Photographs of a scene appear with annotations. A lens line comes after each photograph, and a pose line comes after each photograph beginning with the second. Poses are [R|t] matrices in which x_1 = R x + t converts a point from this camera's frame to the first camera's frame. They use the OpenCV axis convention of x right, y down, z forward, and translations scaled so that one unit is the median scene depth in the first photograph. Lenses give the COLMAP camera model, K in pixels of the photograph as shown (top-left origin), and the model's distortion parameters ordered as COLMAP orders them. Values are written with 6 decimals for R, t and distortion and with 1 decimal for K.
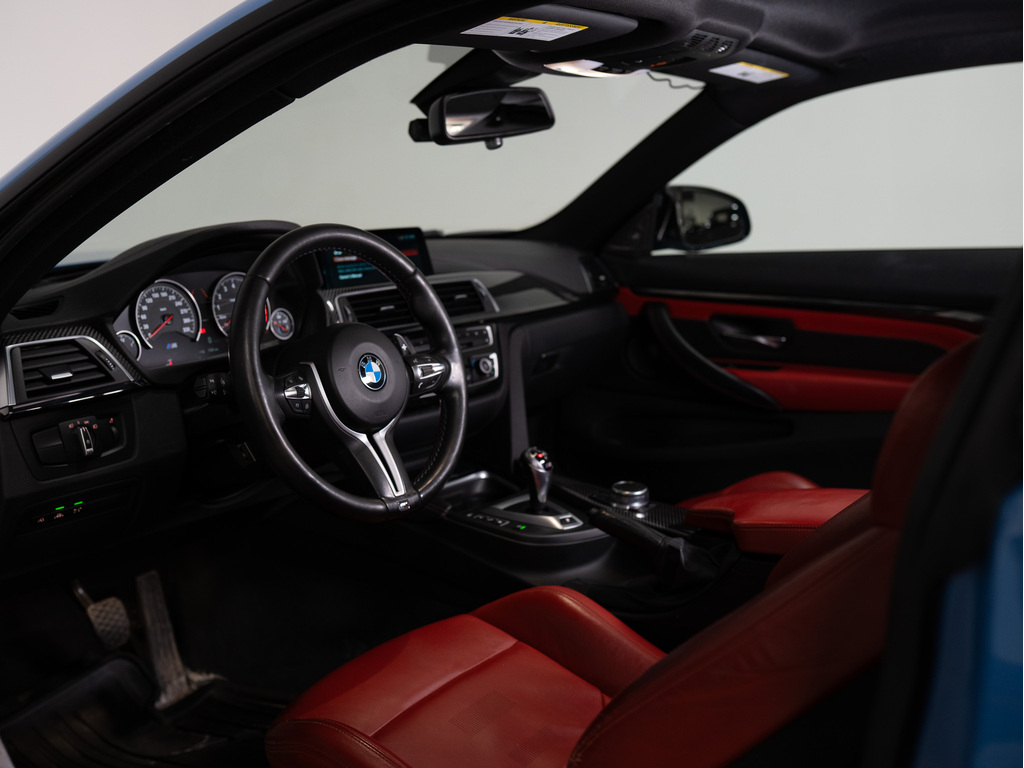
lens RADIAL K [[1135.0, 0, 512.0], [0, 1135.0, 384.0], [0, 0, 1]] dist [-0.160864, 0.447202]
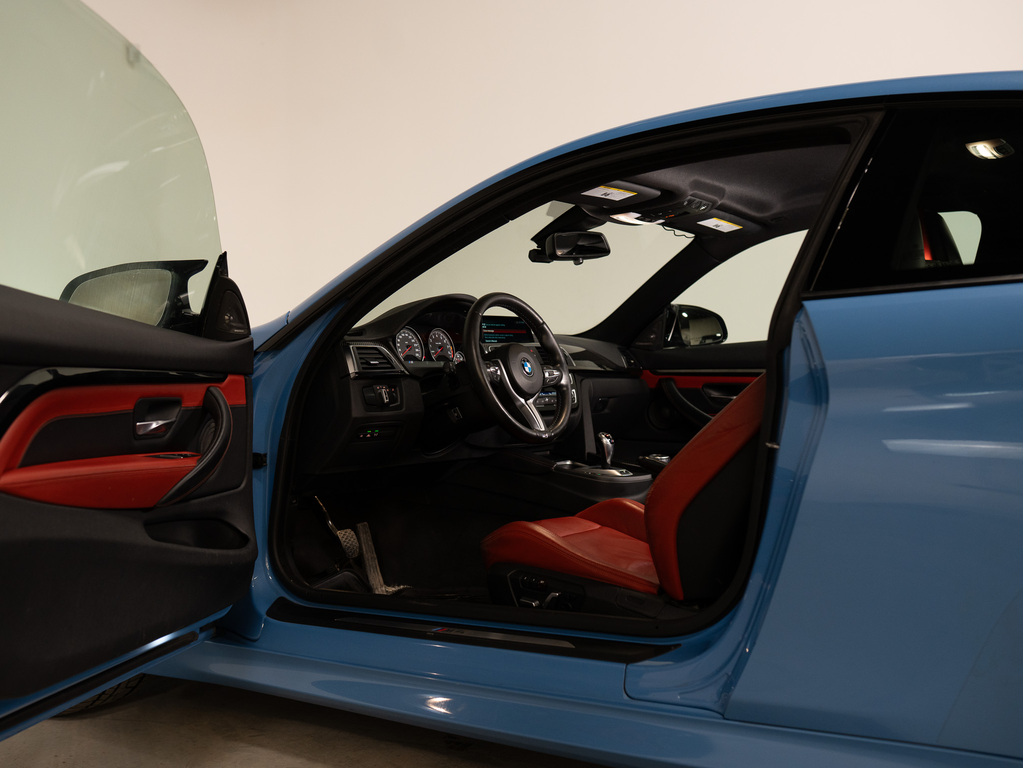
lens RADIAL K [[1135.0, 0, 512.0], [0, 1135.0, 384.0], [0, 0, 1]] dist [-0.160864, 0.447202]
pose [[0.999967, -0.003610, 0.007315, -0.142549], [0.004851, 0.984128, -0.177391, 0.311768], [-0.006558, 0.177421, 0.984113, -0.772599]]
